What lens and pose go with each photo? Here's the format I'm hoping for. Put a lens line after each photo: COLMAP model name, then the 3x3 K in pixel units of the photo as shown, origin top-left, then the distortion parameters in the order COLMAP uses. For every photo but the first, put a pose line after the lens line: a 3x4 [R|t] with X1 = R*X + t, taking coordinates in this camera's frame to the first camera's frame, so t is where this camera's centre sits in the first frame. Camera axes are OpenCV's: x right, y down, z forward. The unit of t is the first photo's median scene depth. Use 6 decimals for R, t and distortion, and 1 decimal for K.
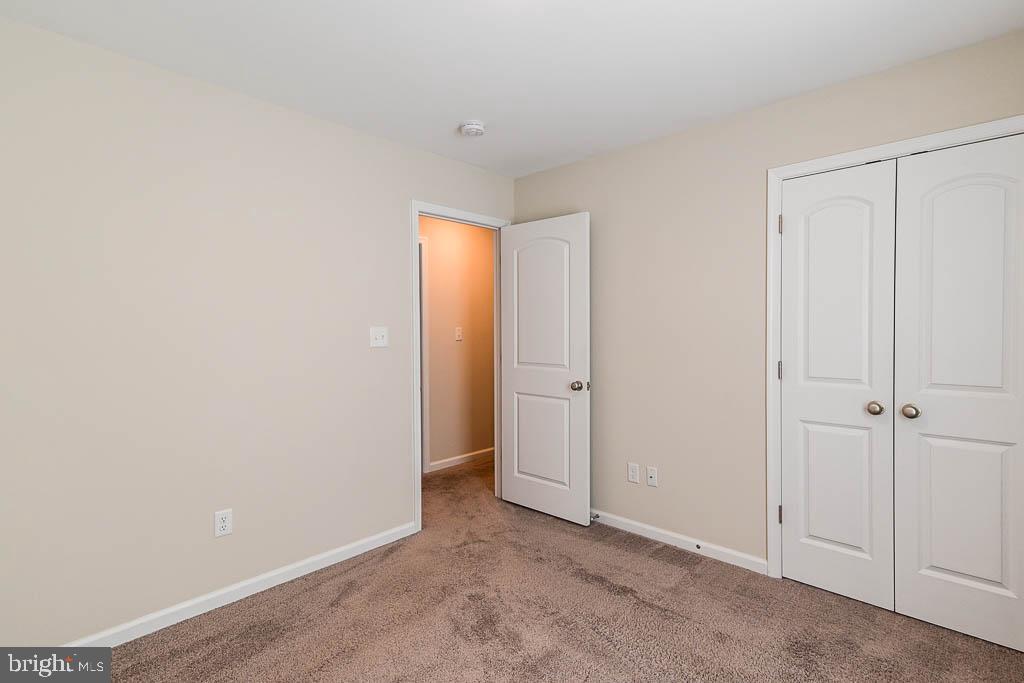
lens RADIAL K [[510.8, 0, 512.0], [0, 510.8, 341.5], [0, 0, 1]] dist [0.002428, 0.000352]
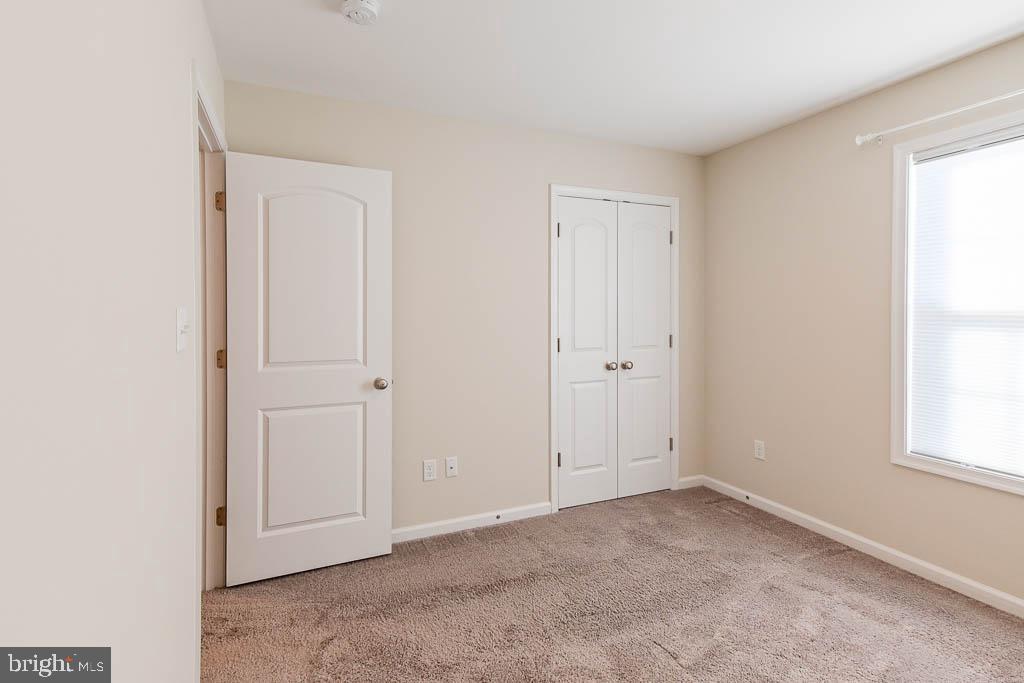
lens RADIAL K [[514.7, 0, 514.9], [0, 514.7, 316.6], [0, 0, 1]] dist [-0.001028, -0.000121]
pose [[0.354081, -0.005017, 0.935201, -0.623026], [0.025971, 0.999653, -0.004470, -0.010160], [-0.934854, 0.025871, 0.354088, 0.577239]]
